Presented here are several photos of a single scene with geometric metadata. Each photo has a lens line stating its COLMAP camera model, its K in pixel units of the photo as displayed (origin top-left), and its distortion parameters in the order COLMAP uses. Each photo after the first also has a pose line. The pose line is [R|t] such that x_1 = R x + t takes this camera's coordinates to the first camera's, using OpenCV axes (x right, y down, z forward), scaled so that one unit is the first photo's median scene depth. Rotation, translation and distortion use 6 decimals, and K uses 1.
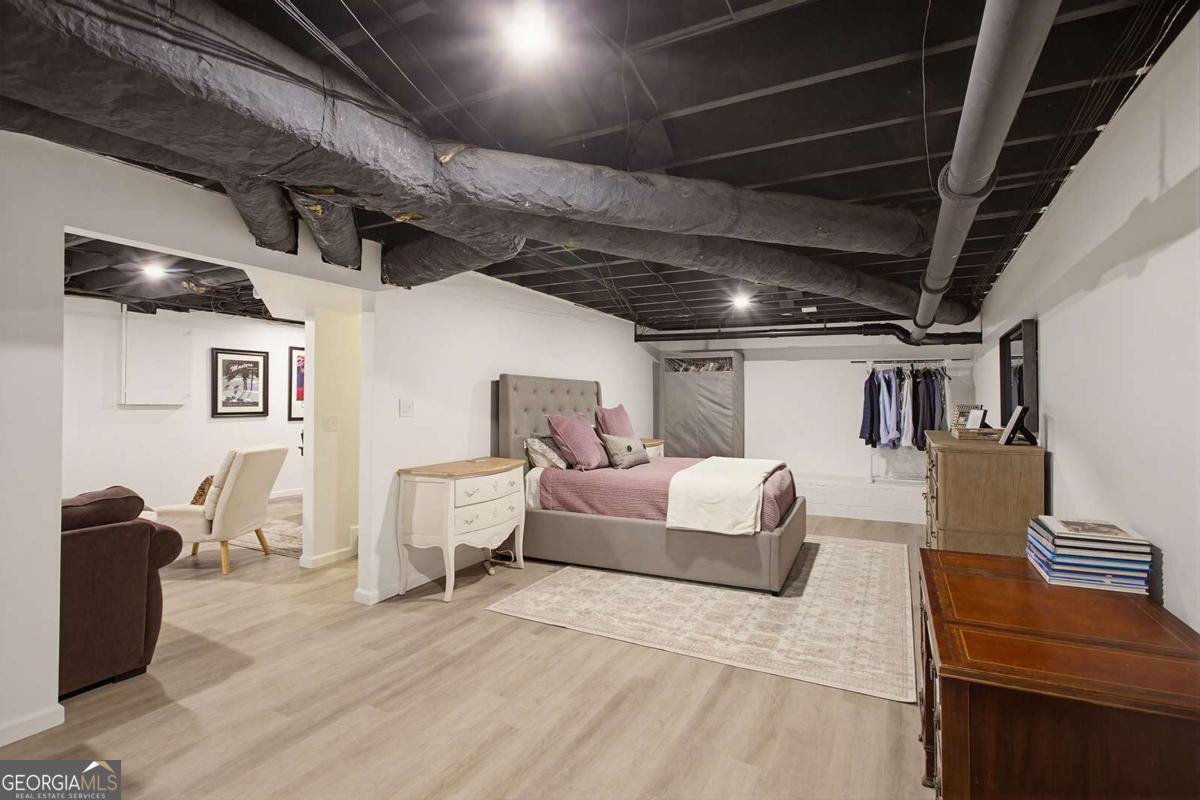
lens RADIAL K [[567.2, 0, 598.2], [0, 567.2, 399.6], [0, 0, 1]] dist [-0.010033, 0.002269]
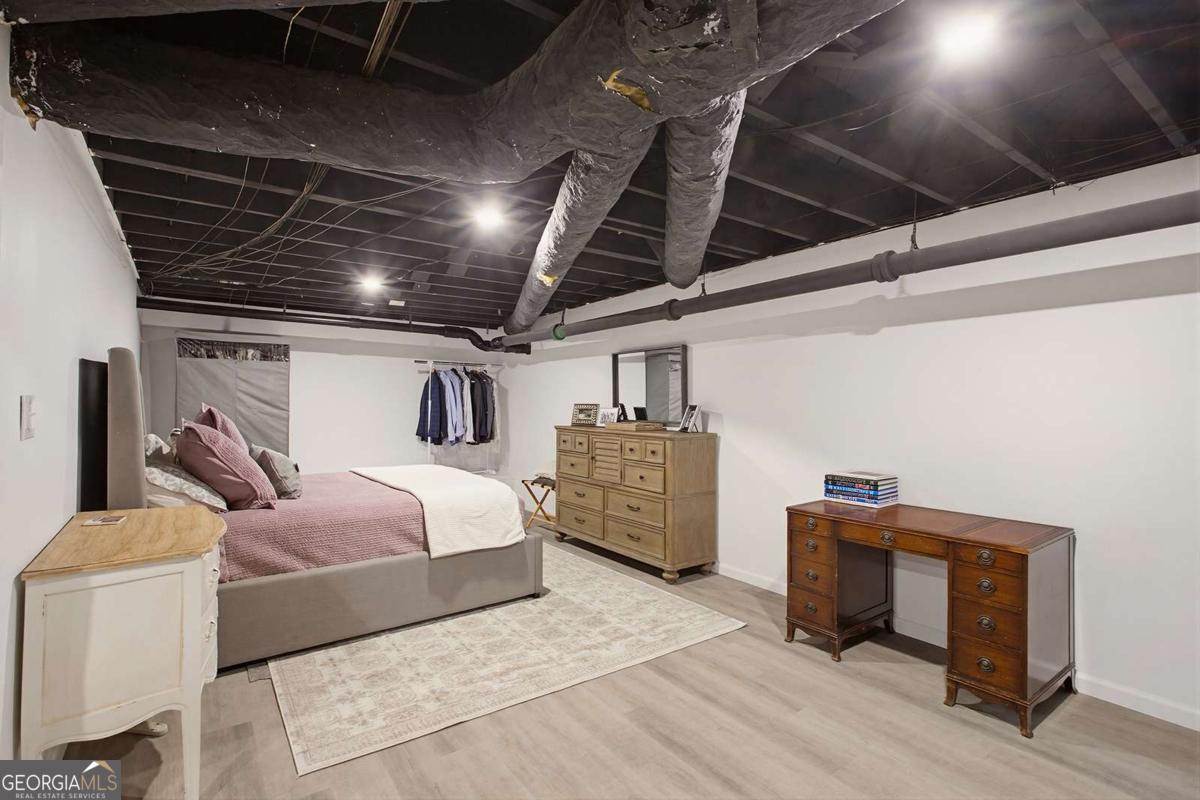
lens RADIAL K [[567.2, 0, 599.2], [0, 567.2, 401.3], [0, 0, 1]] dist [-0.010033, 0.002269]
pose [[0.444703, 0.001786, 0.895676, -0.524075], [-0.007726, 0.999968, 0.001843, 0.000372], [-0.895645, -0.007739, 0.444702, 0.459356]]
